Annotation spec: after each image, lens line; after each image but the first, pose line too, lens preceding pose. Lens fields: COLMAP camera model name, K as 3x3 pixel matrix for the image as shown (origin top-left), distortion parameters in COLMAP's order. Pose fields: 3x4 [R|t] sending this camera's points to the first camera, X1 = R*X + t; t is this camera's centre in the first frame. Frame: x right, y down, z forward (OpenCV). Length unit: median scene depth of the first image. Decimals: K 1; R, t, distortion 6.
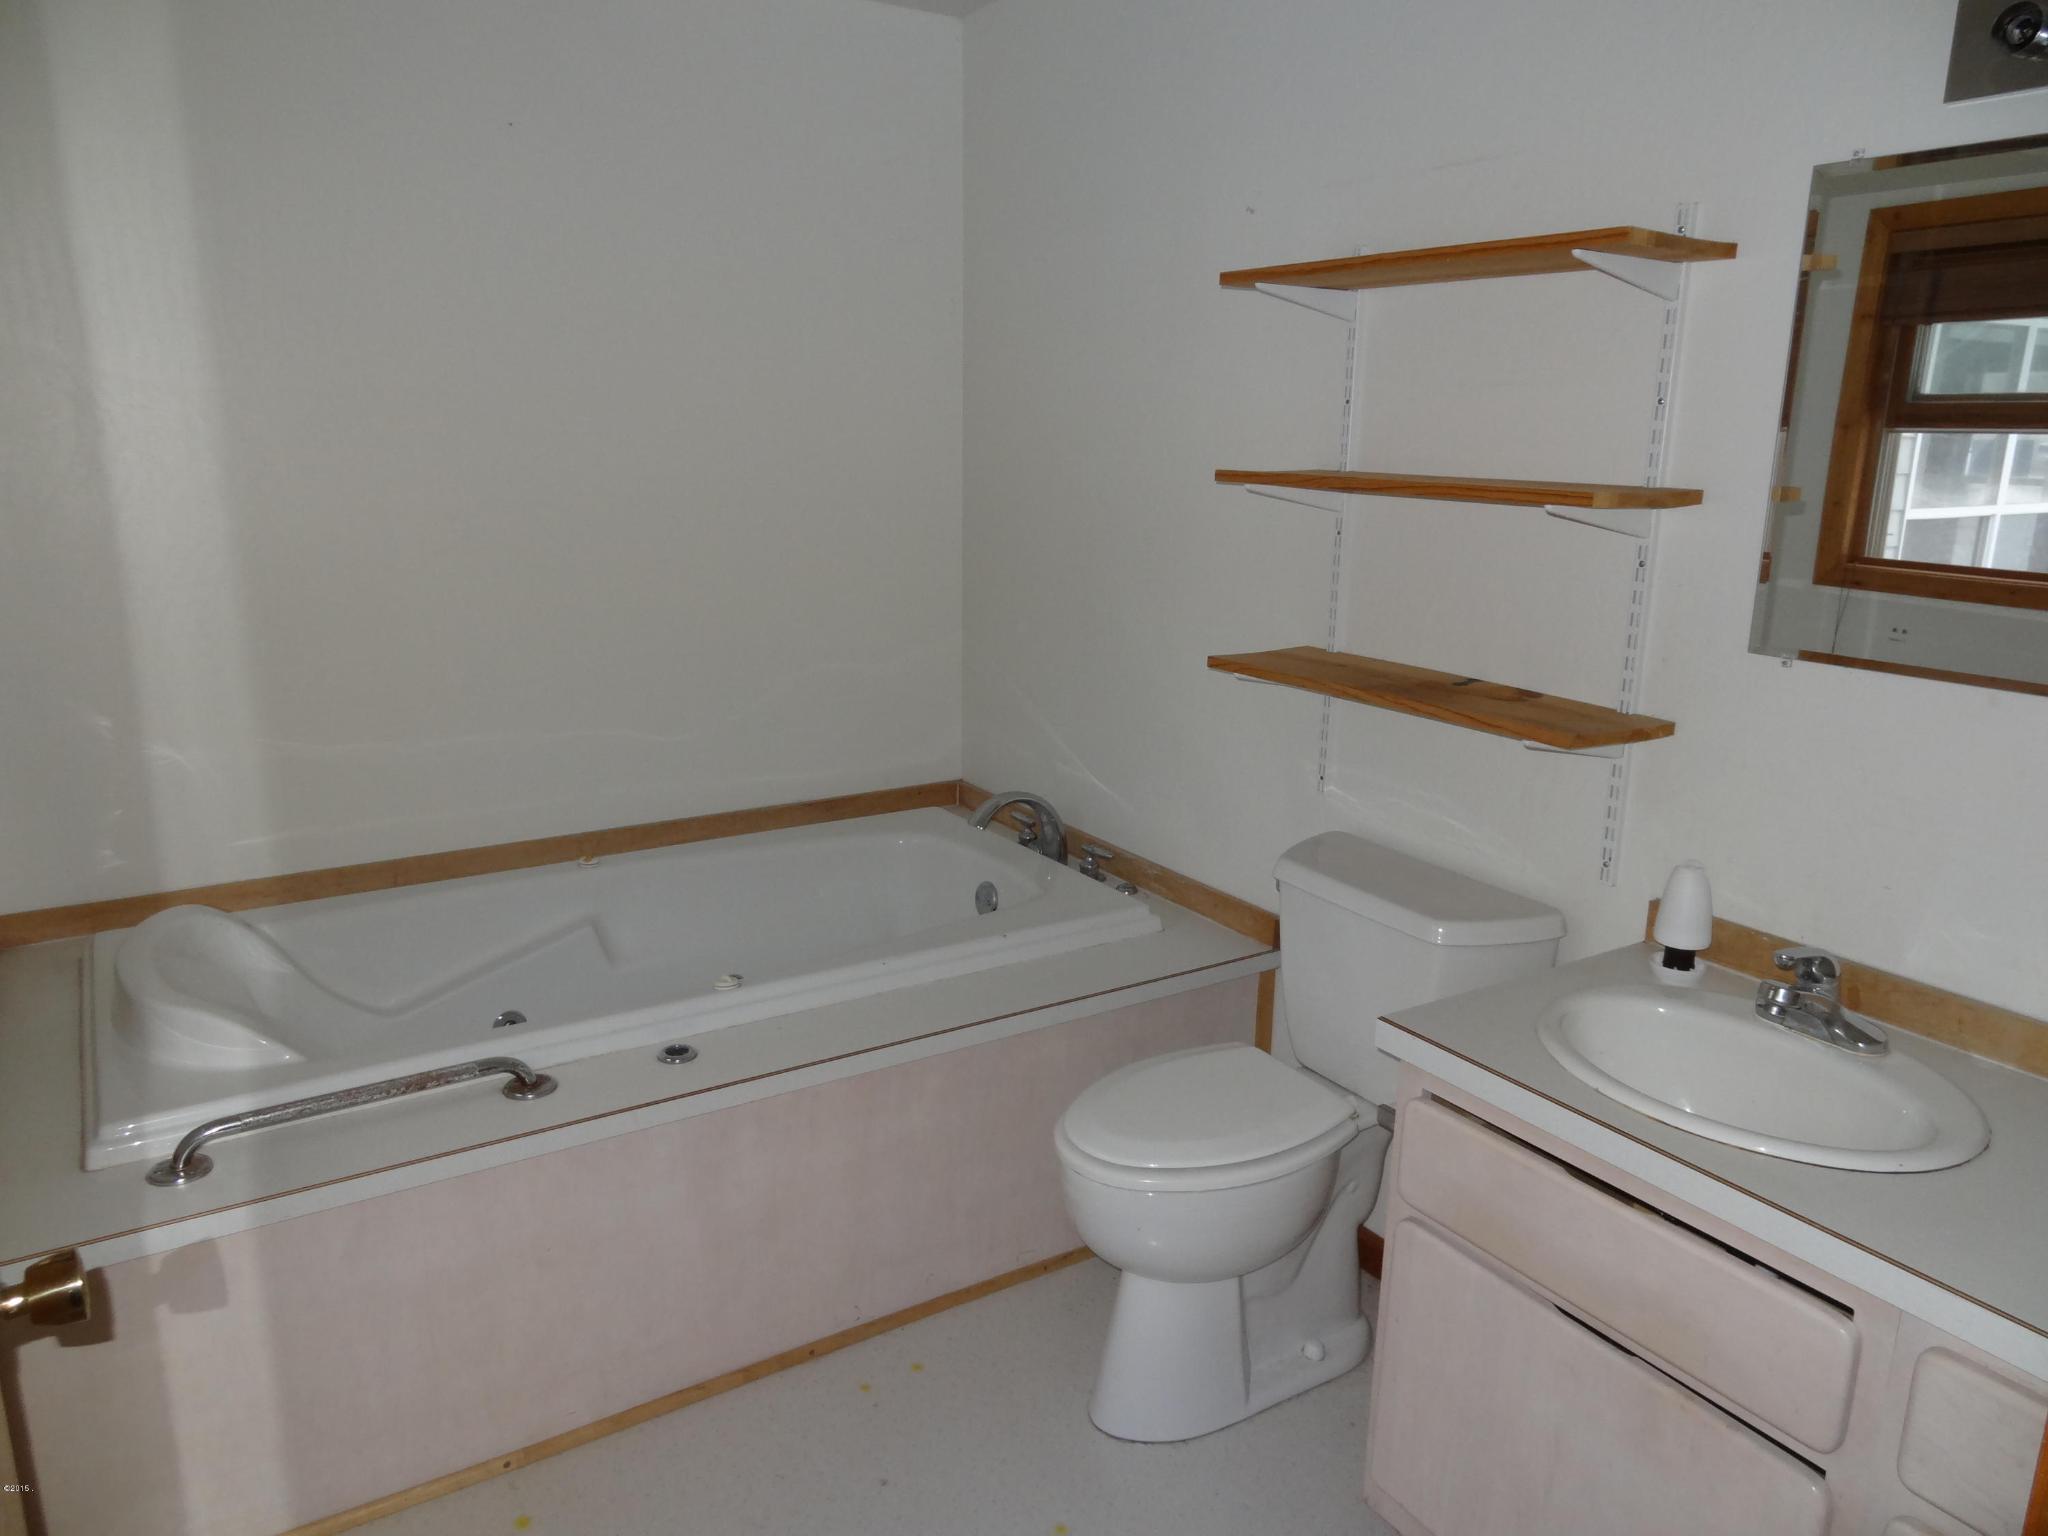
lens RADIAL K [[1422.1, 0, 1024.0], [0, 1422.1, 768.0], [0, 0, 1]] dist [0.007626, 0.002127]
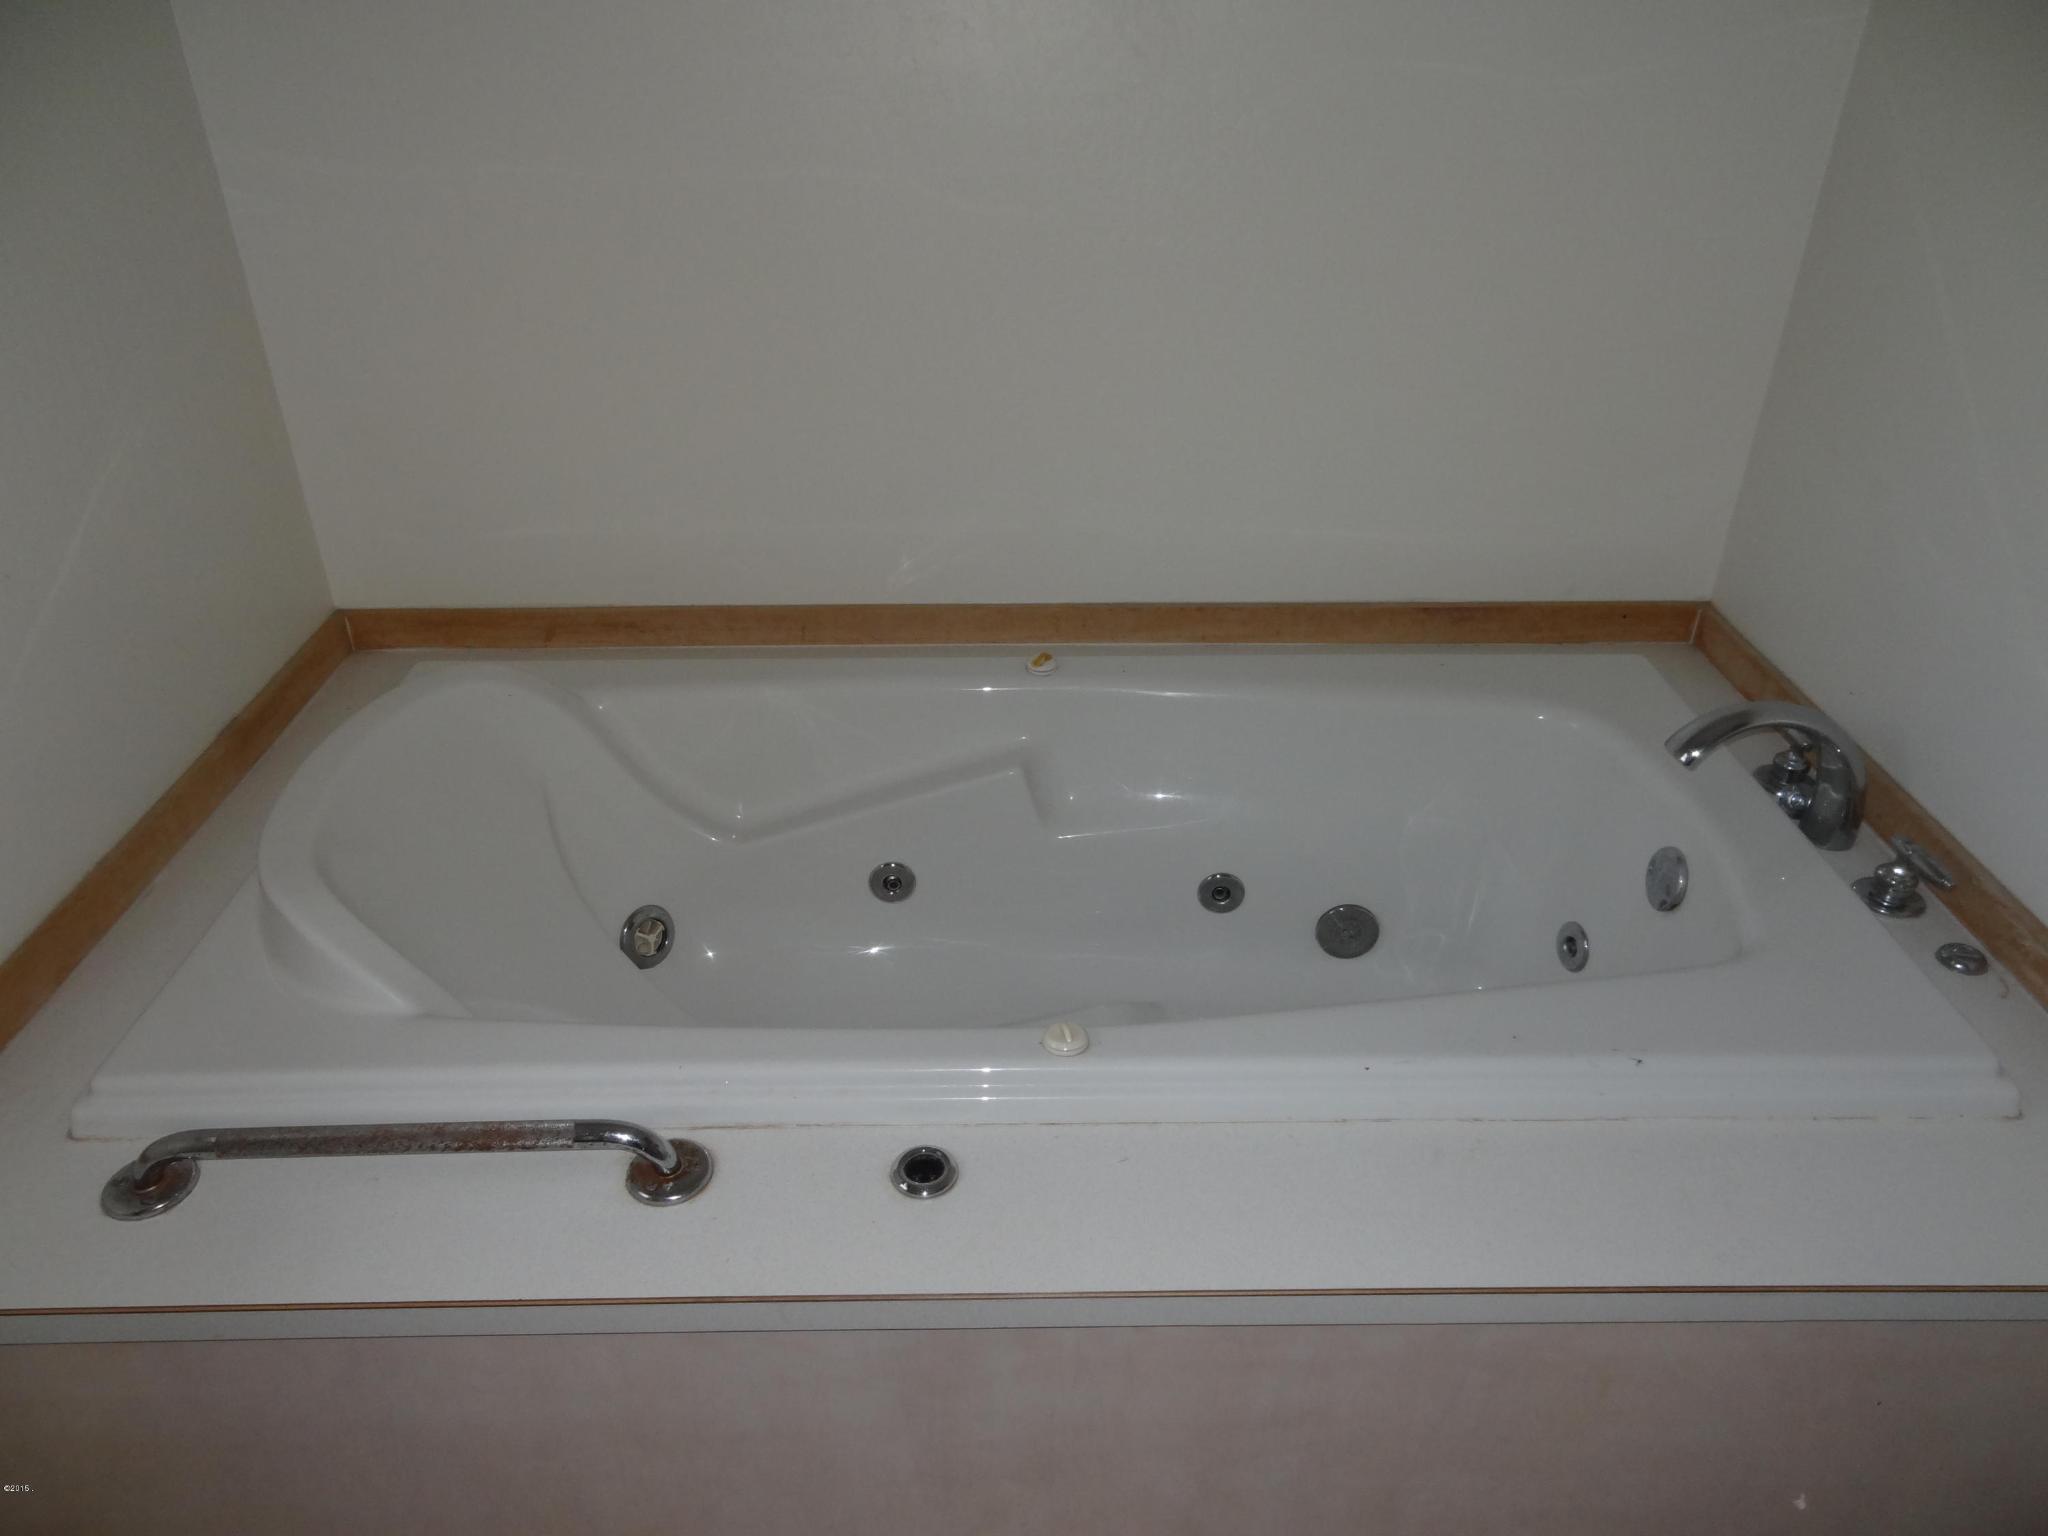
lens RADIAL K [[1422.1, 0, 1024.0], [0, 1422.1, 768.0], [0, 0, 1]] dist [0.007626, 0.002127]
pose [[0.846317, 0.263193, -0.463116, 0.007841], [-0.114562, 0.938996, 0.324286, -0.099794], [0.520214, -0.221393, 0.824841, 0.420790]]
